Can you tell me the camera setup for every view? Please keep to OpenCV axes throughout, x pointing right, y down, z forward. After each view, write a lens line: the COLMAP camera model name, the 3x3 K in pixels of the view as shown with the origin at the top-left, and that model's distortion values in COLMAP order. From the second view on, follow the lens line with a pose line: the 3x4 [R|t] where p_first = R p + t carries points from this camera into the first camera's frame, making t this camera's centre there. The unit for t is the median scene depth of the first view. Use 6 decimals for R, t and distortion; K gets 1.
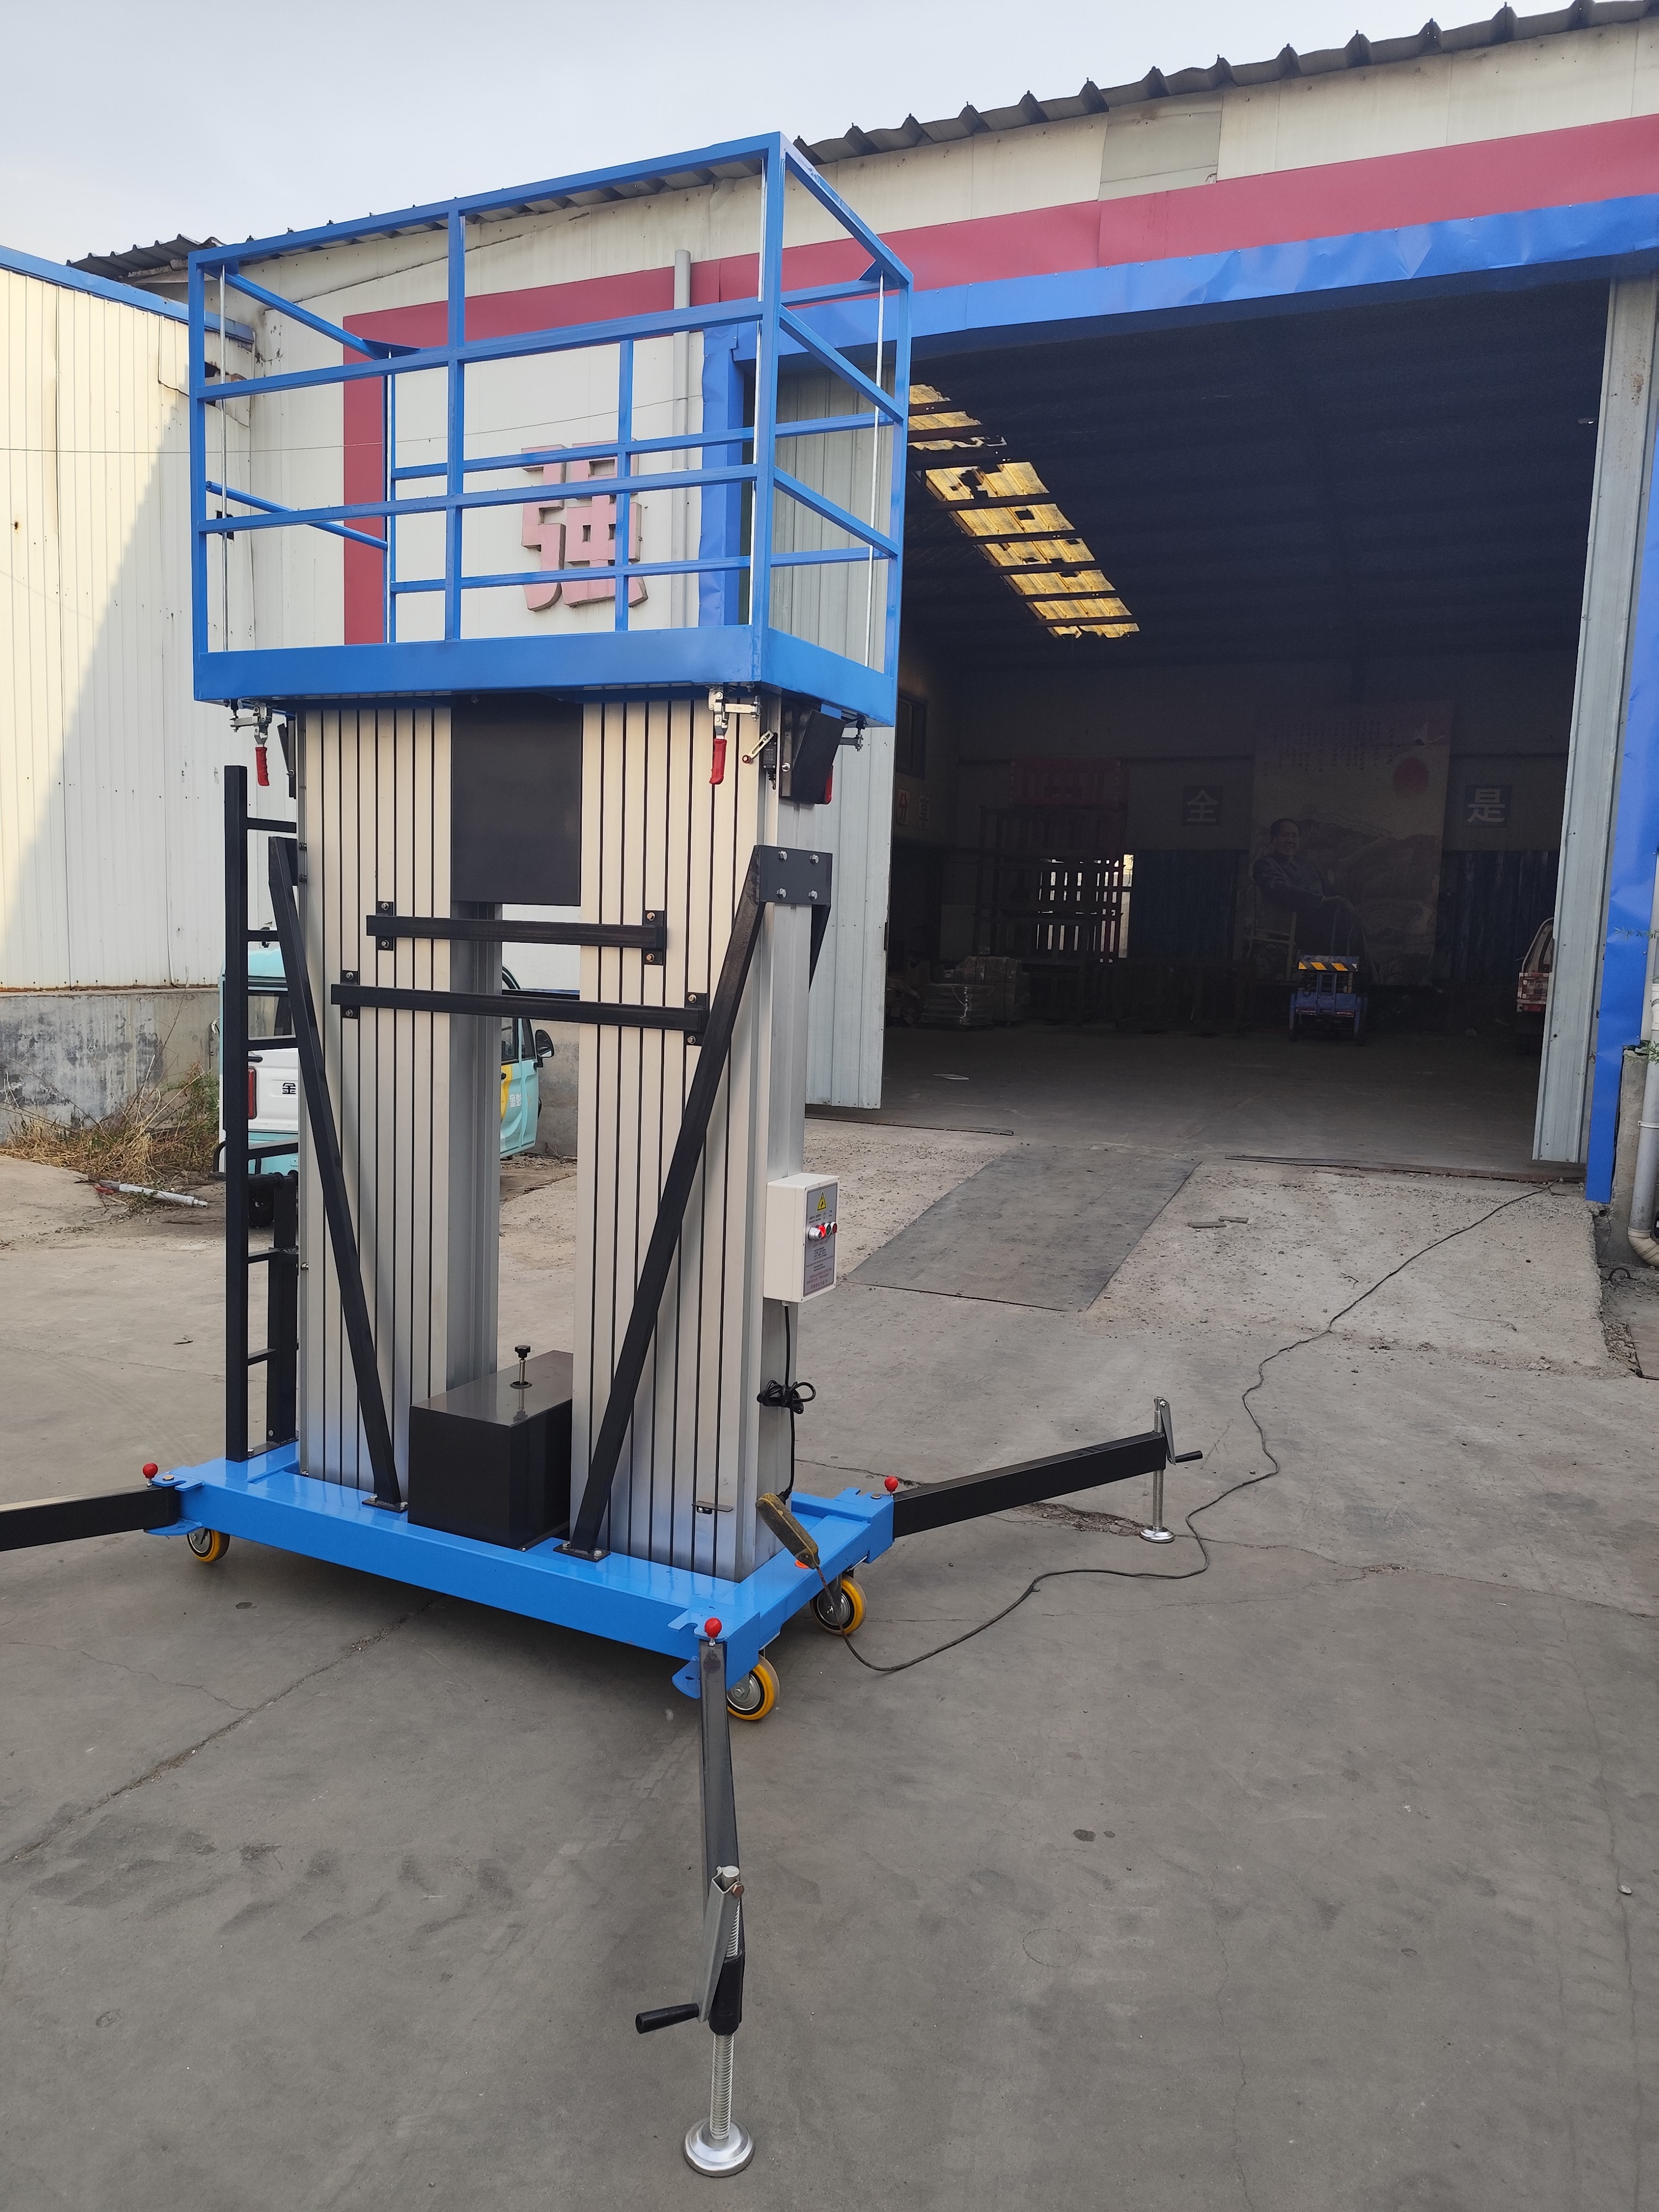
lens RADIAL K [[1530.3, 0, 829.5], [0, 1530.3, 1106.0], [0, 0, 1]] dist [0.053843, -0.048085]
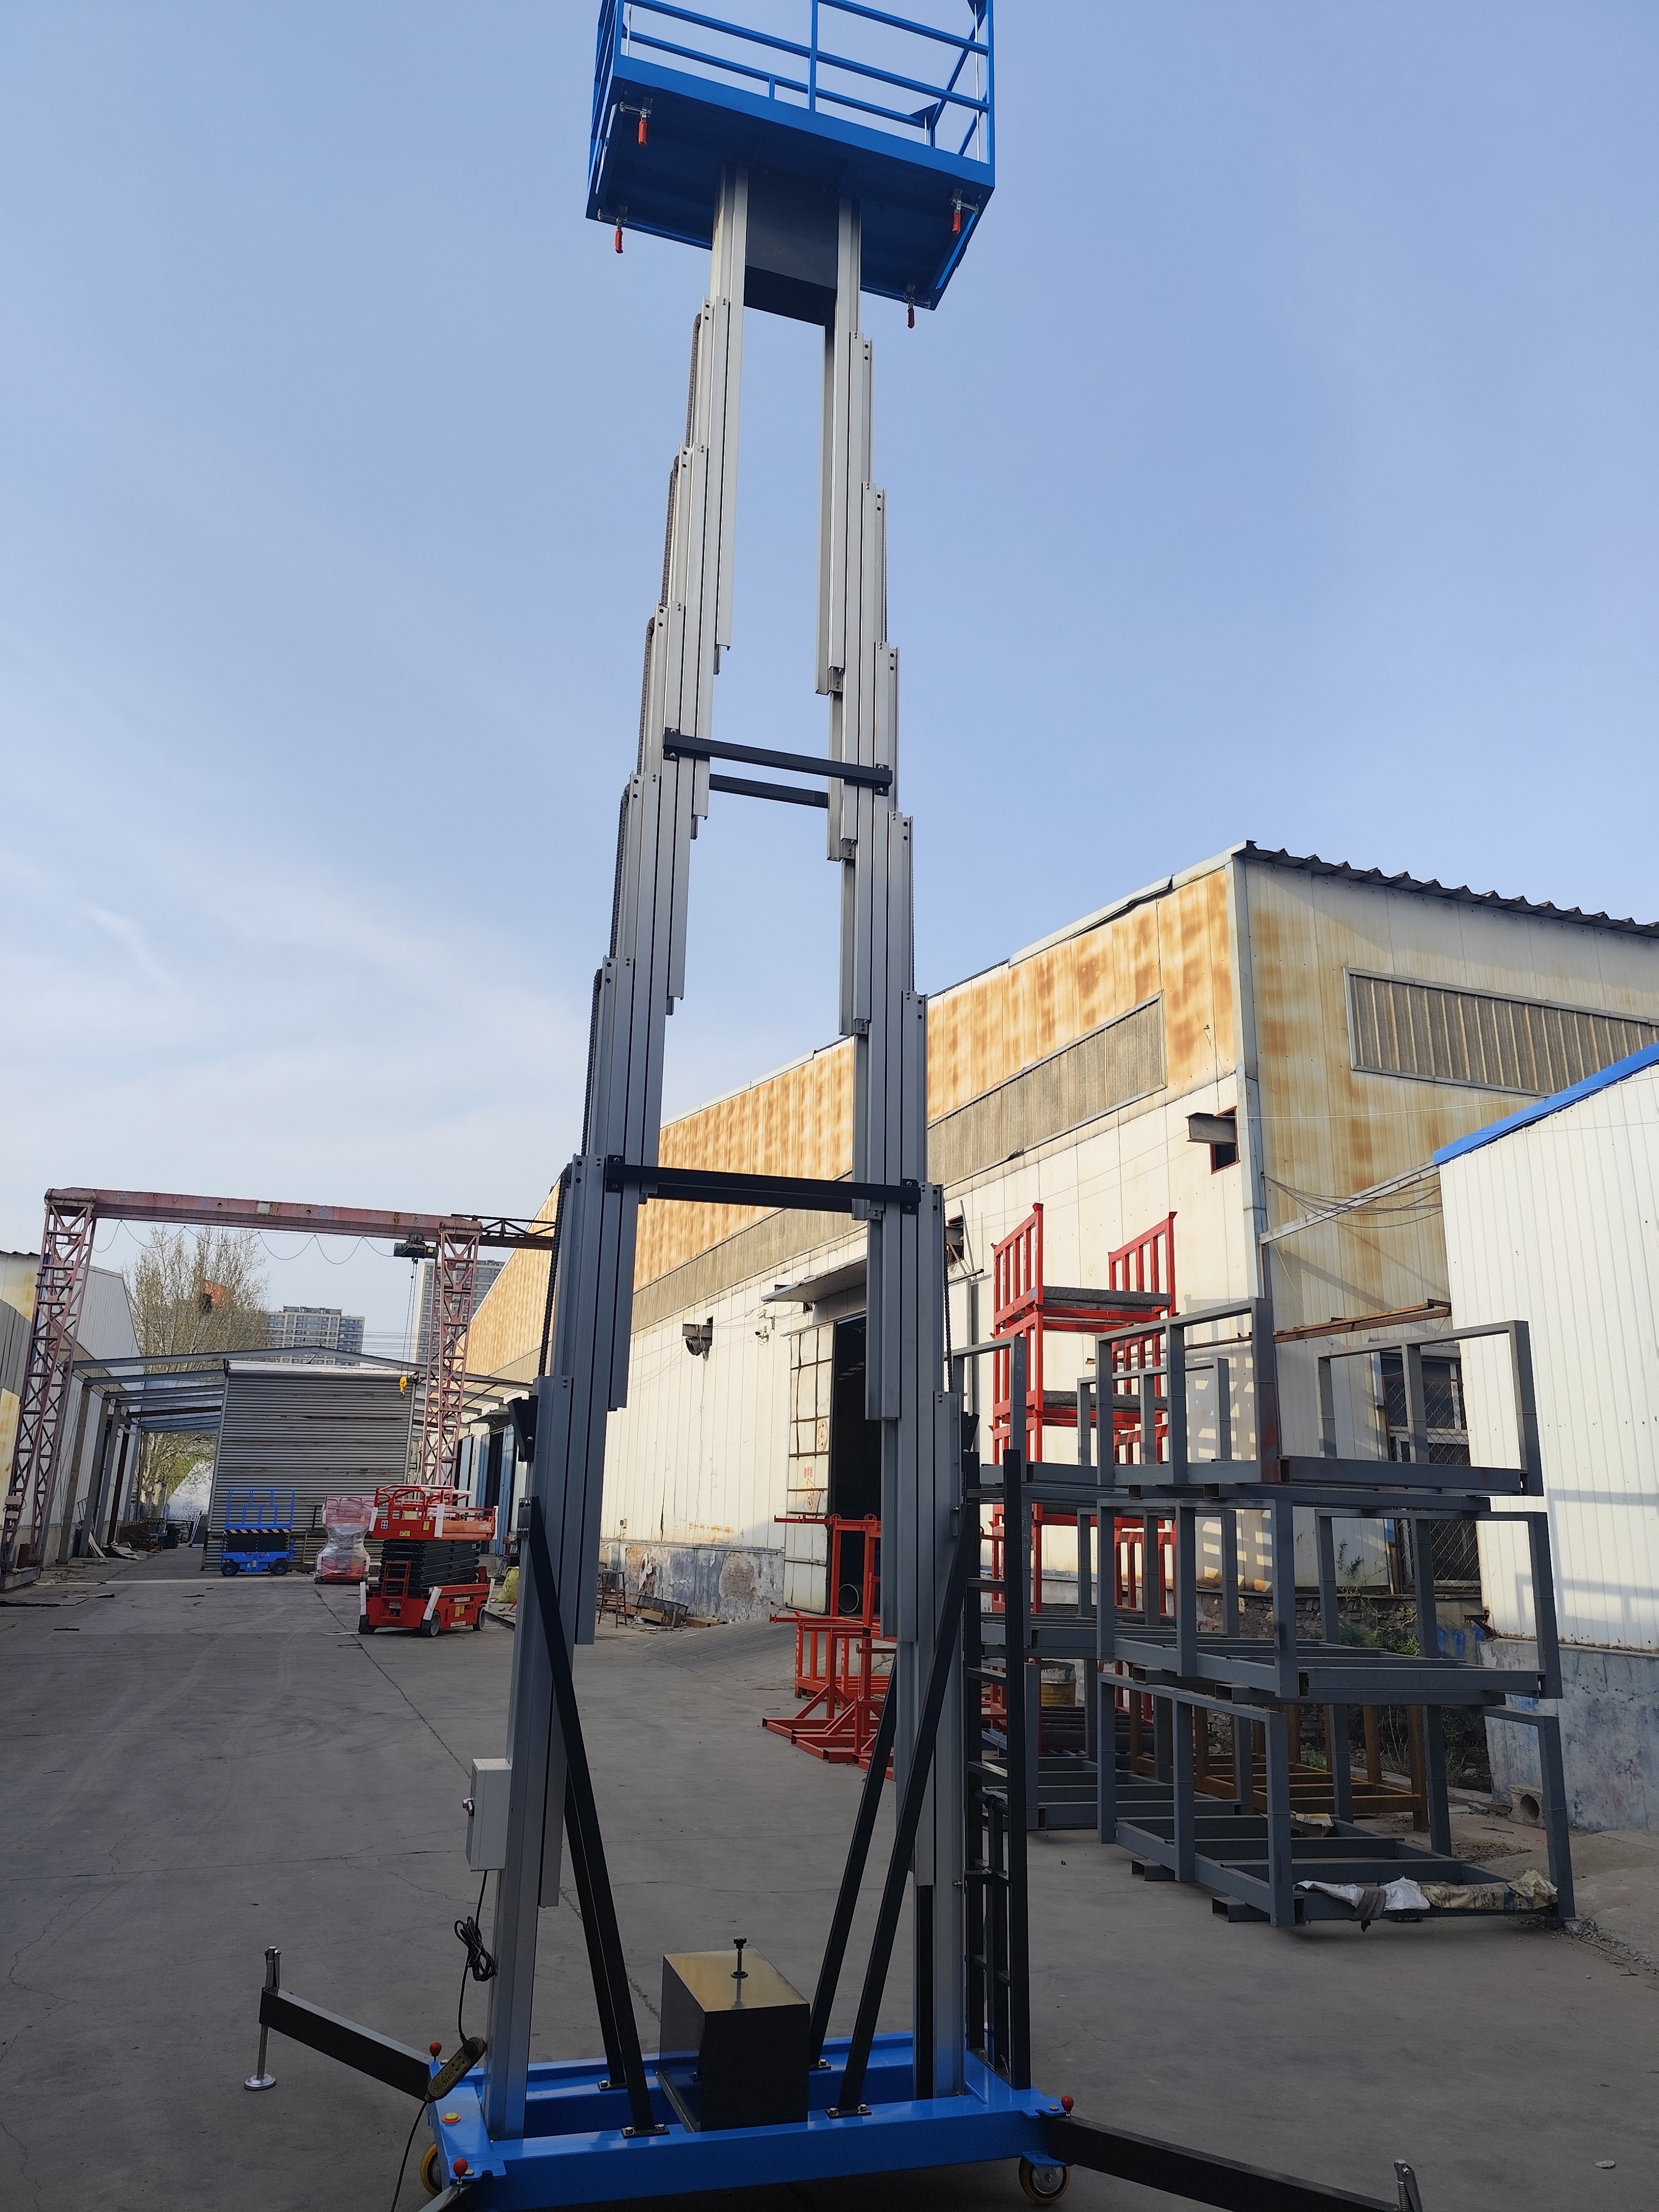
lens RADIAL K [[1528.7, 0, 829.5], [0, 1528.7, 1106.0], [0, 0, 1]] dist [0.038683, -0.045605]
pose [[-0.735286, -0.228068, -0.638232, 0.196023], [-0.119872, 0.970598, -0.208737, -0.067299], [0.667073, -0.076976, -0.741005, 0.596457]]
